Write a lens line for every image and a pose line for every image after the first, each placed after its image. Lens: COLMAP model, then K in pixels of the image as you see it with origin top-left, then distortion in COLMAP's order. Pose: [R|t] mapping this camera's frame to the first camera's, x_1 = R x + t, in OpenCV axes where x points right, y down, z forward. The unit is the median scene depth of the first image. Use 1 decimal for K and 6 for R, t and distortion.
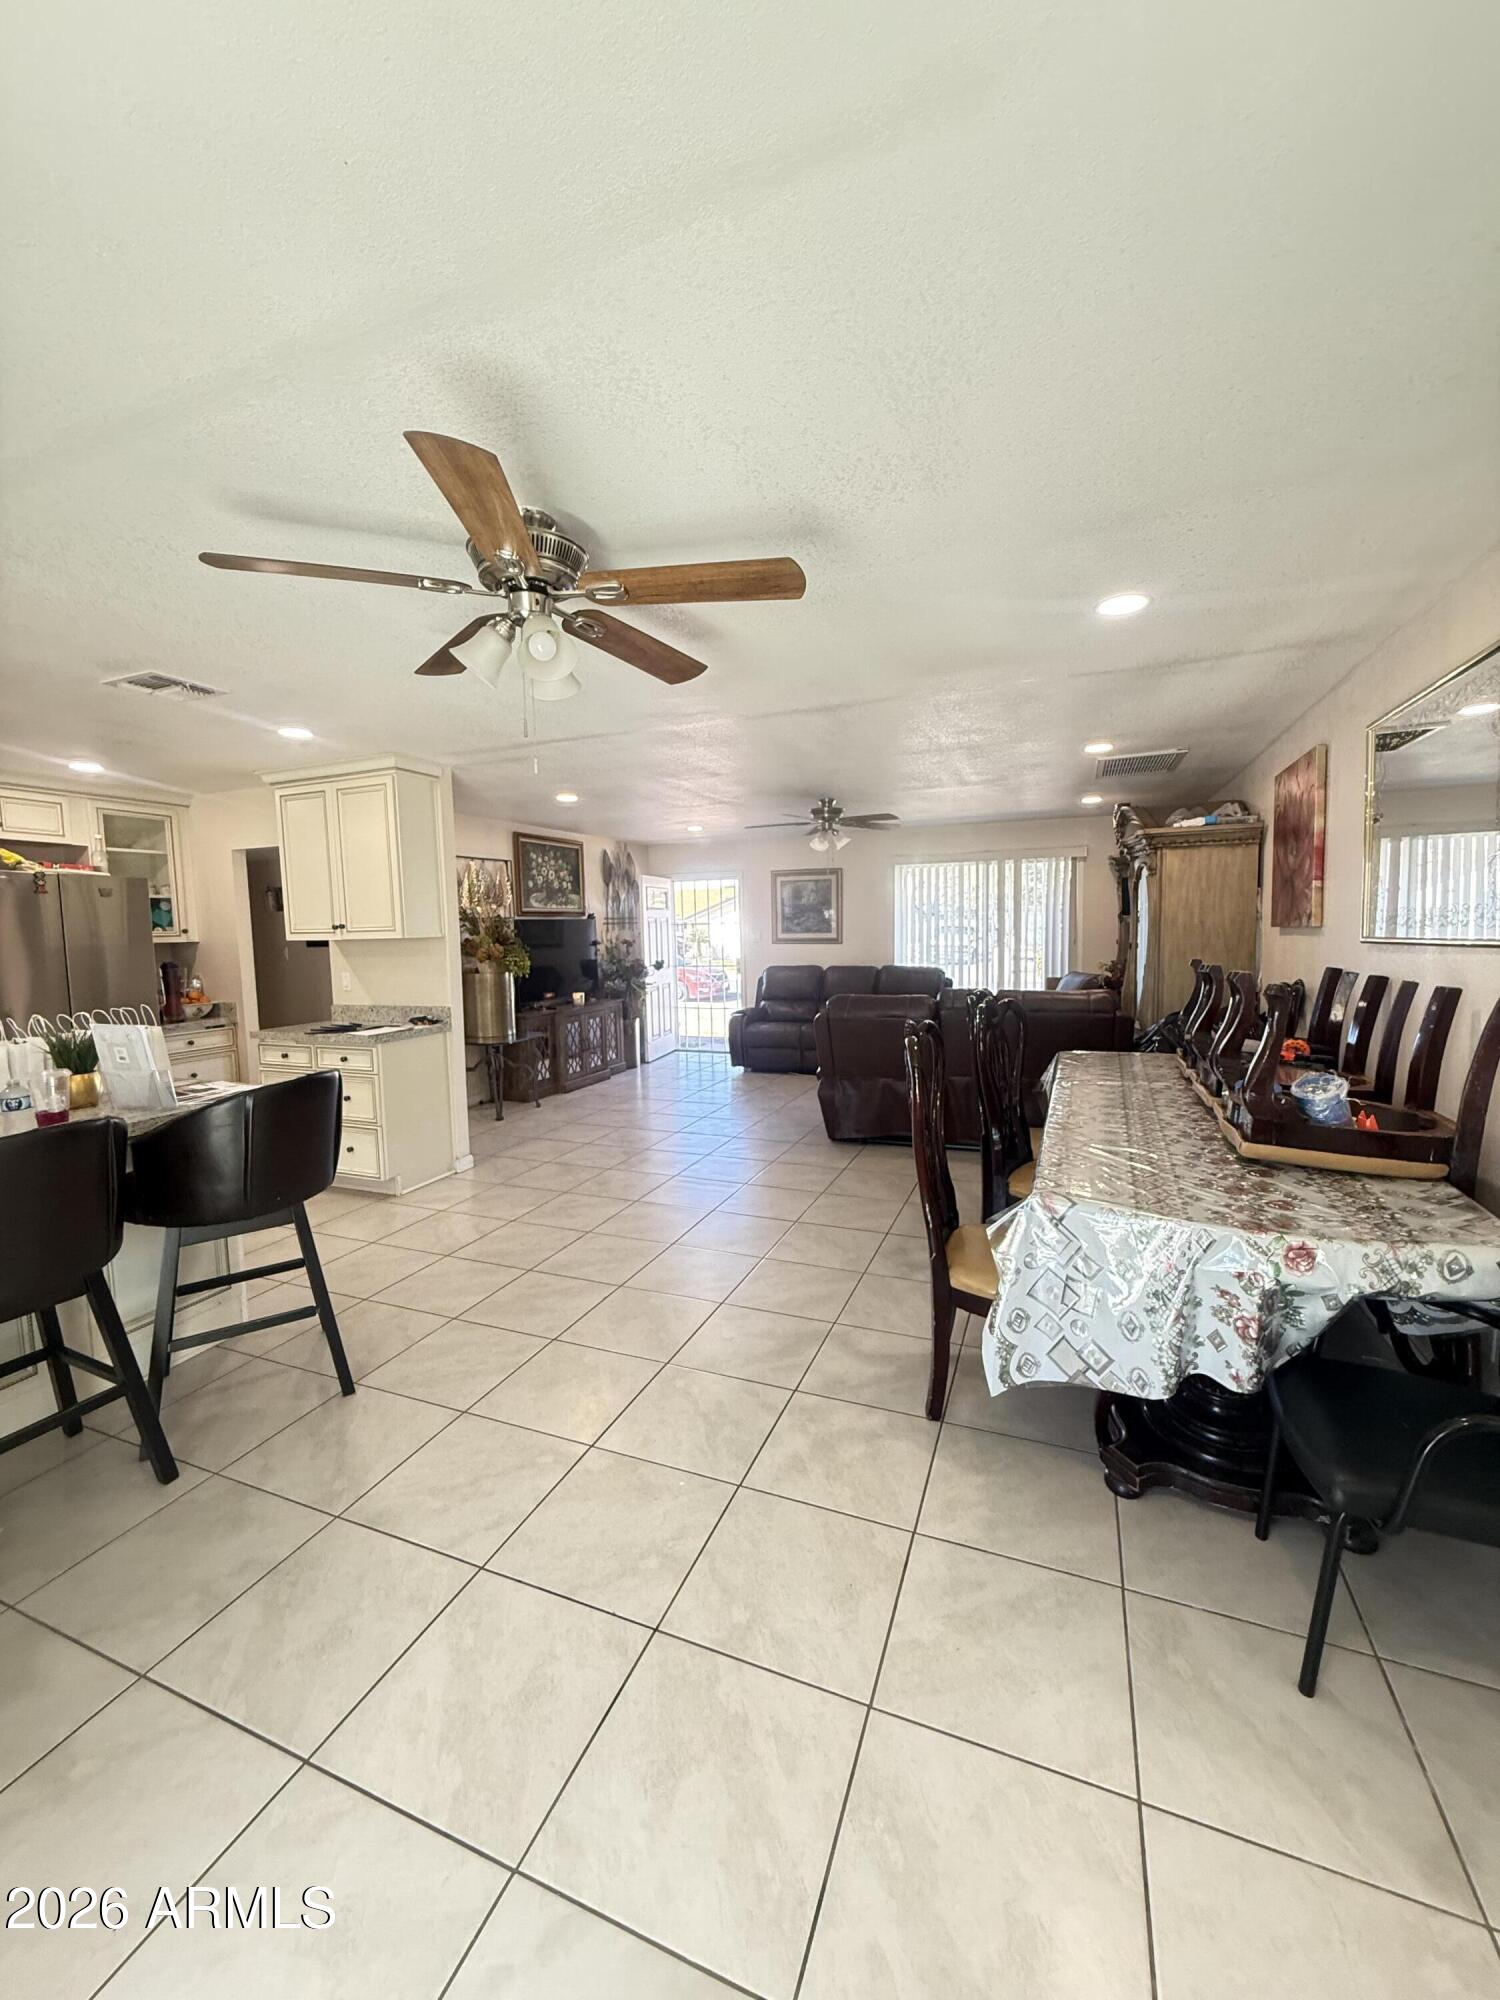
lens RADIAL K [[797.0, 0, 747.1], [0, 797.0, 995.6], [0, 0, 1]] dist [-0.000232, 0.000487]
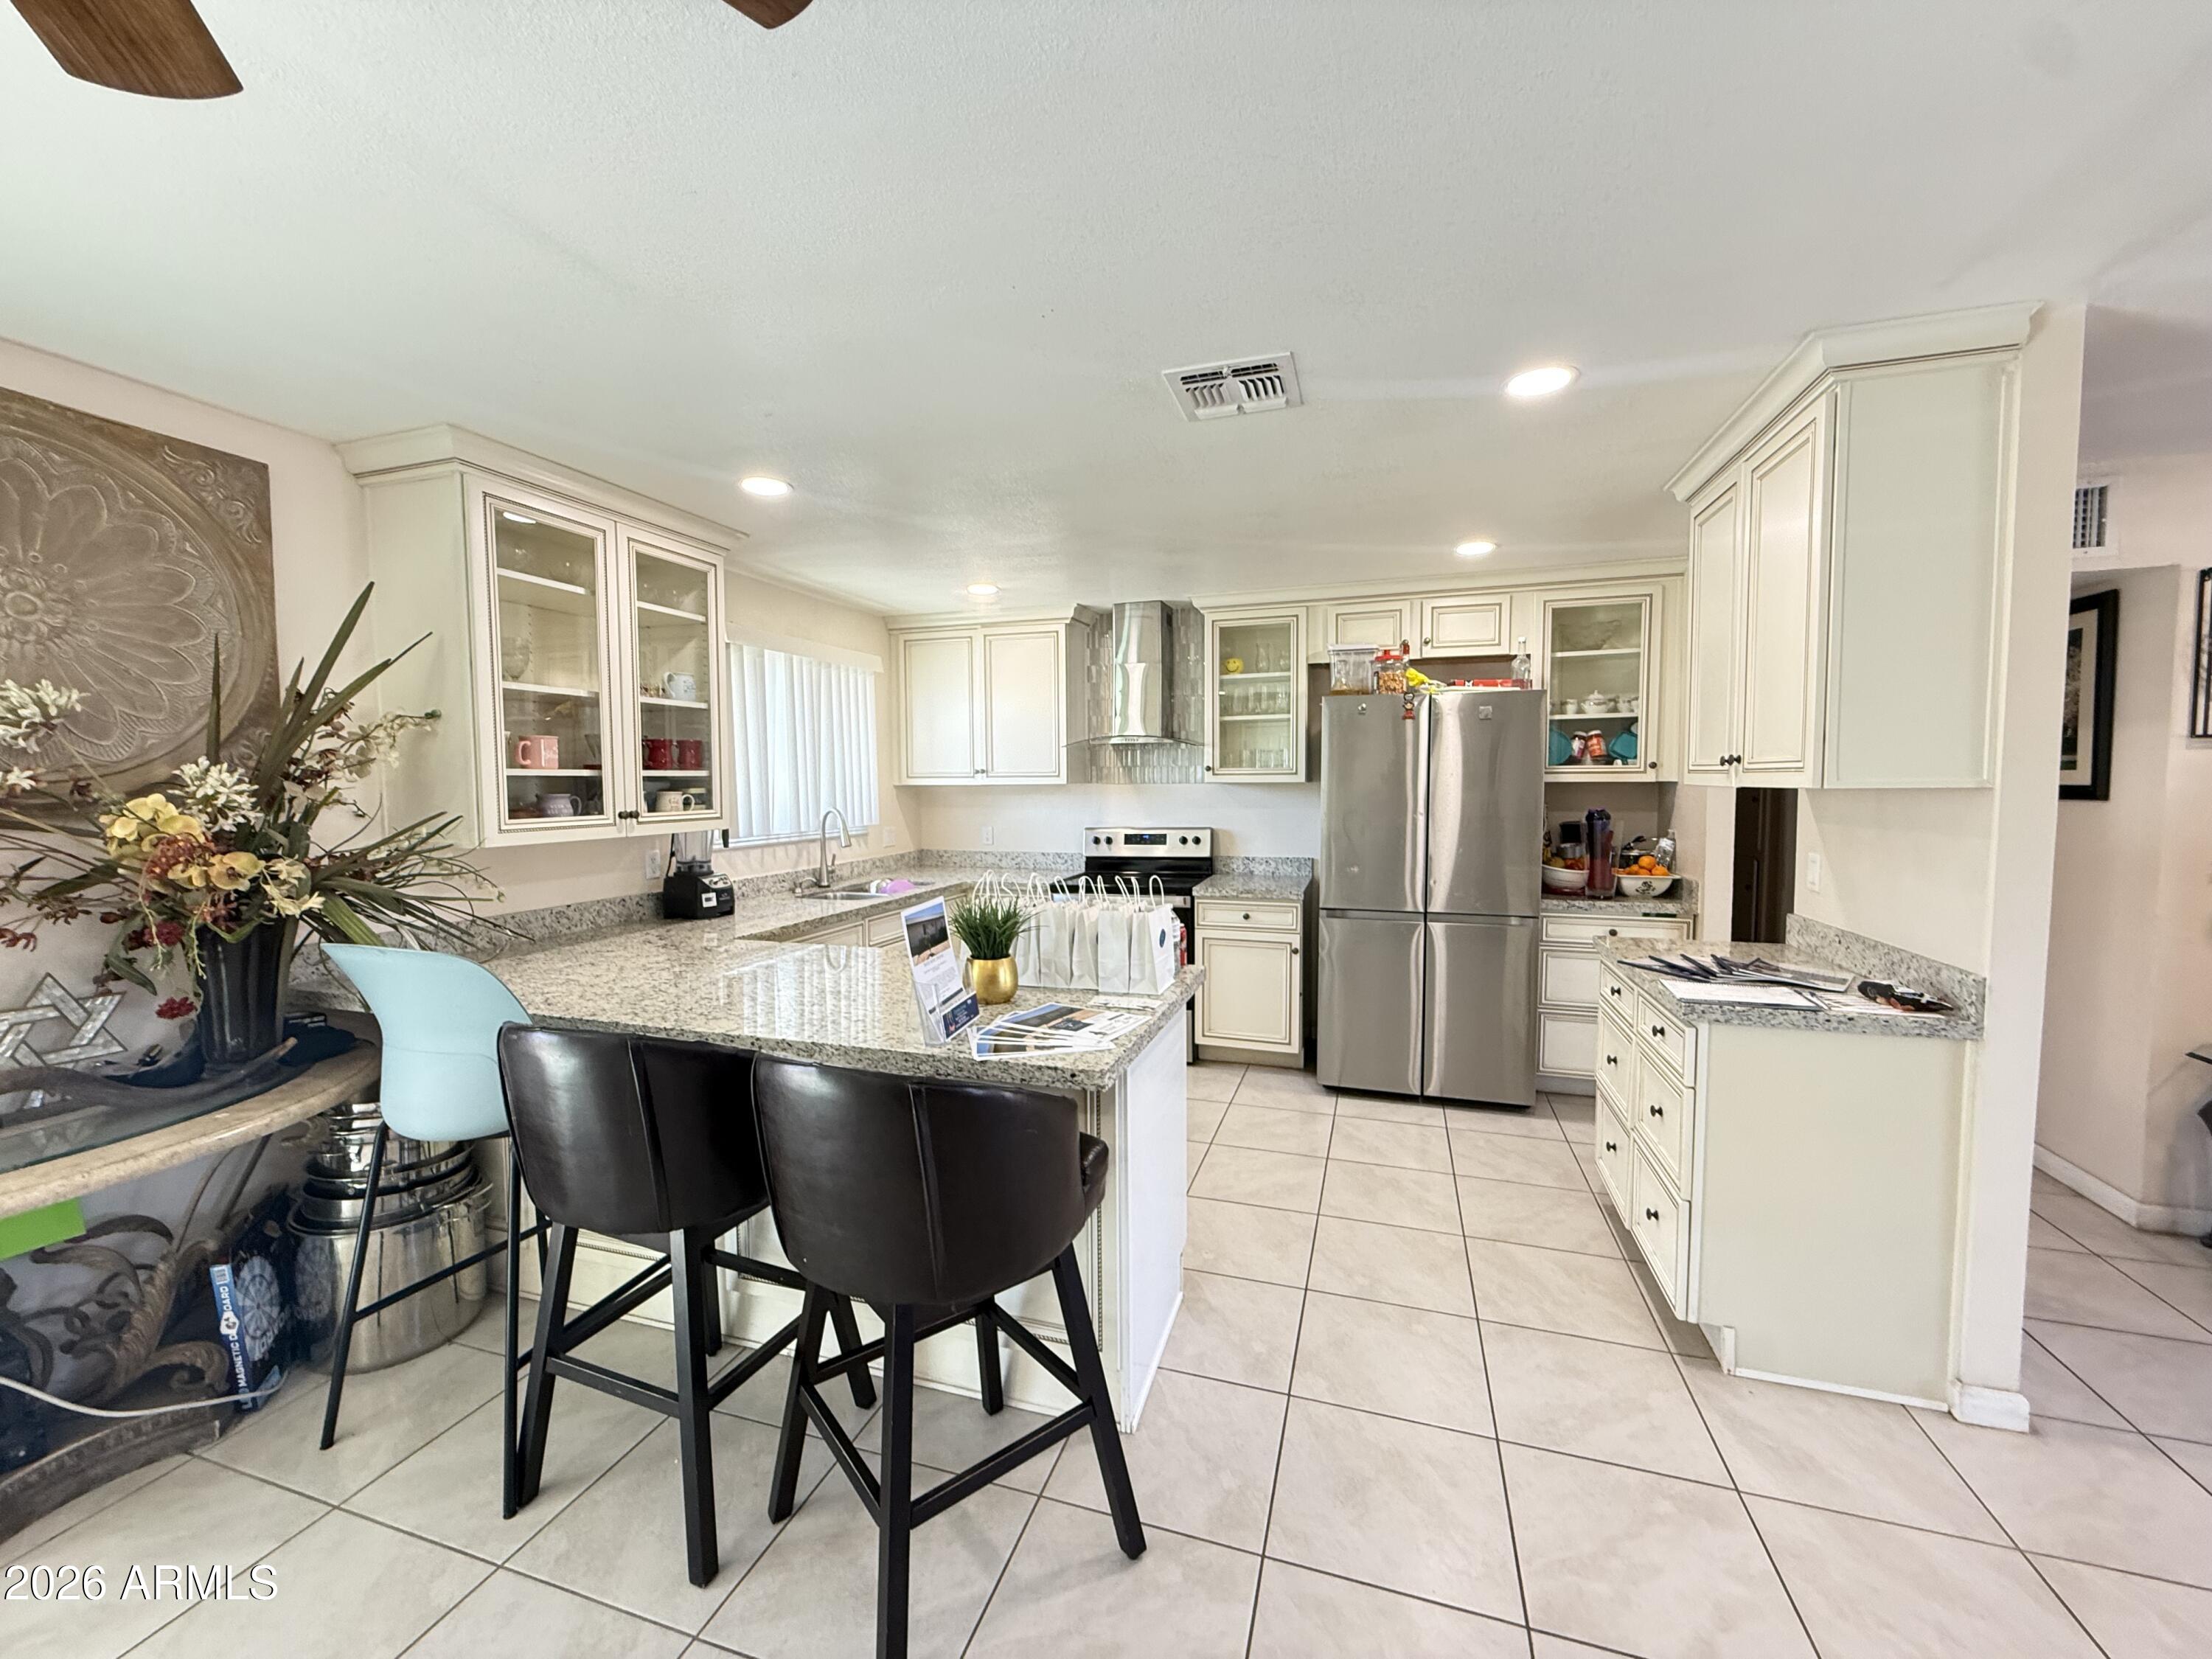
lens RADIAL K [[879.4, 0, 1101.7], [0, 879.4, 830.4], [0, 0, 1]] dist [-0.000755, 0.000455]
pose [[0.072615, 0.082080, -0.993977, -0.002462], [-0.080301, 0.993854, 0.076203, -0.031253], [0.994122, 0.074284, 0.078760, 0.335919]]
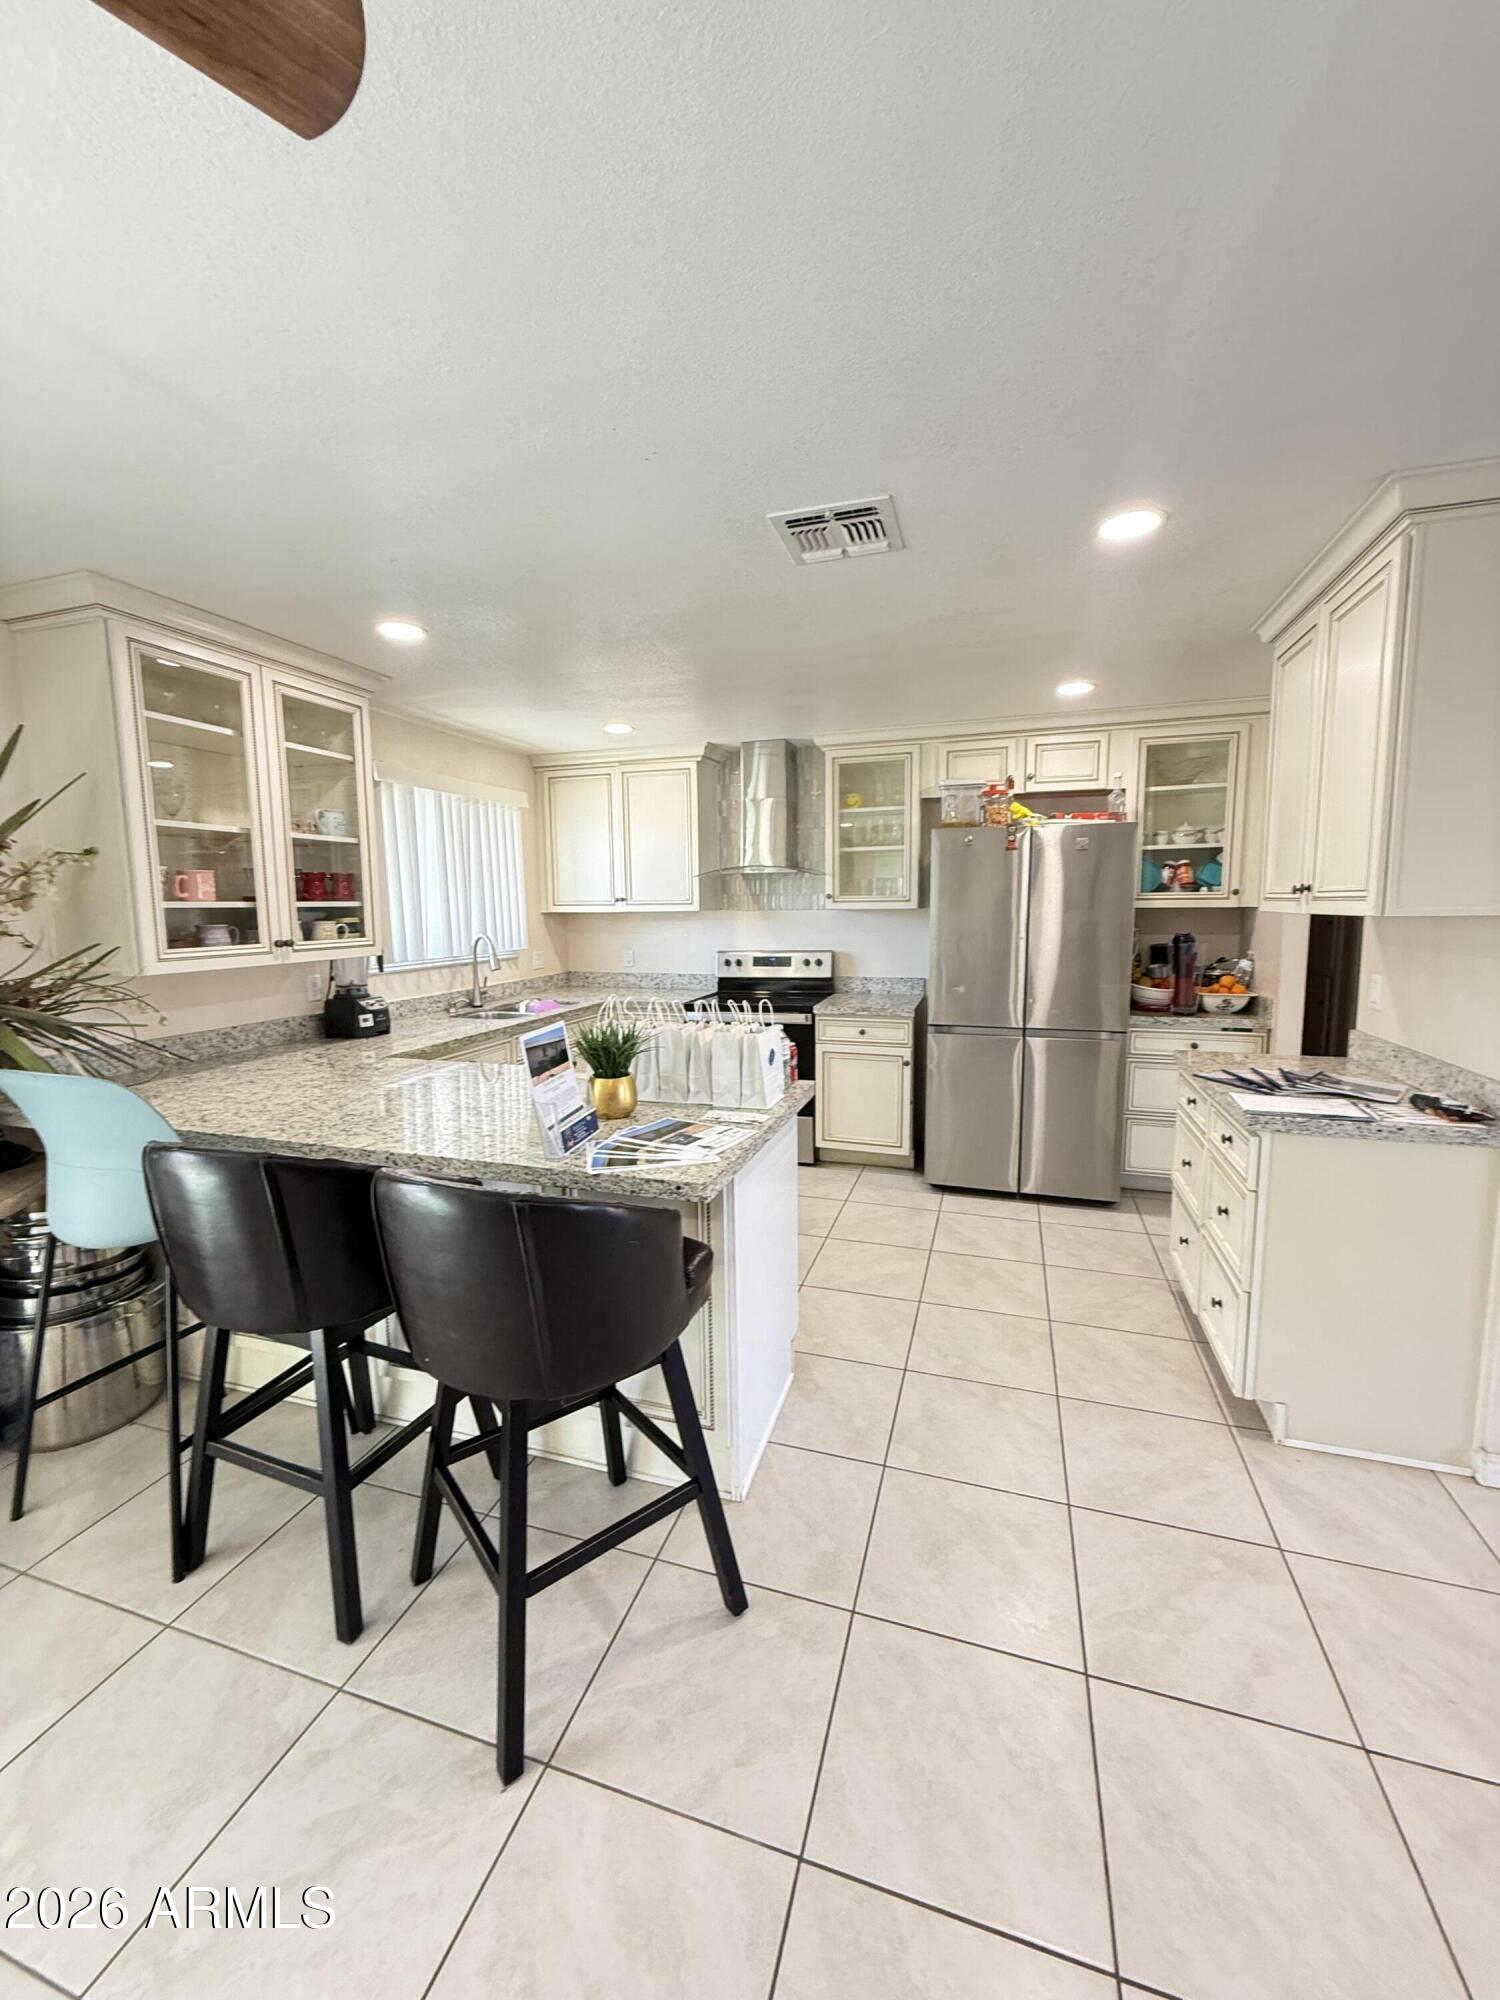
lens RADIAL K [[795.1, 0, 749.1], [0, 795.1, 995.5], [0, 0, 1]] dist [-0.000755, 0.000455]
pose [[0.078566, 0.137662, -0.987358, -0.009995], [-0.075902, 0.988371, 0.131763, -0.033920], [0.994015, 0.064591, 0.088101, 0.346904]]
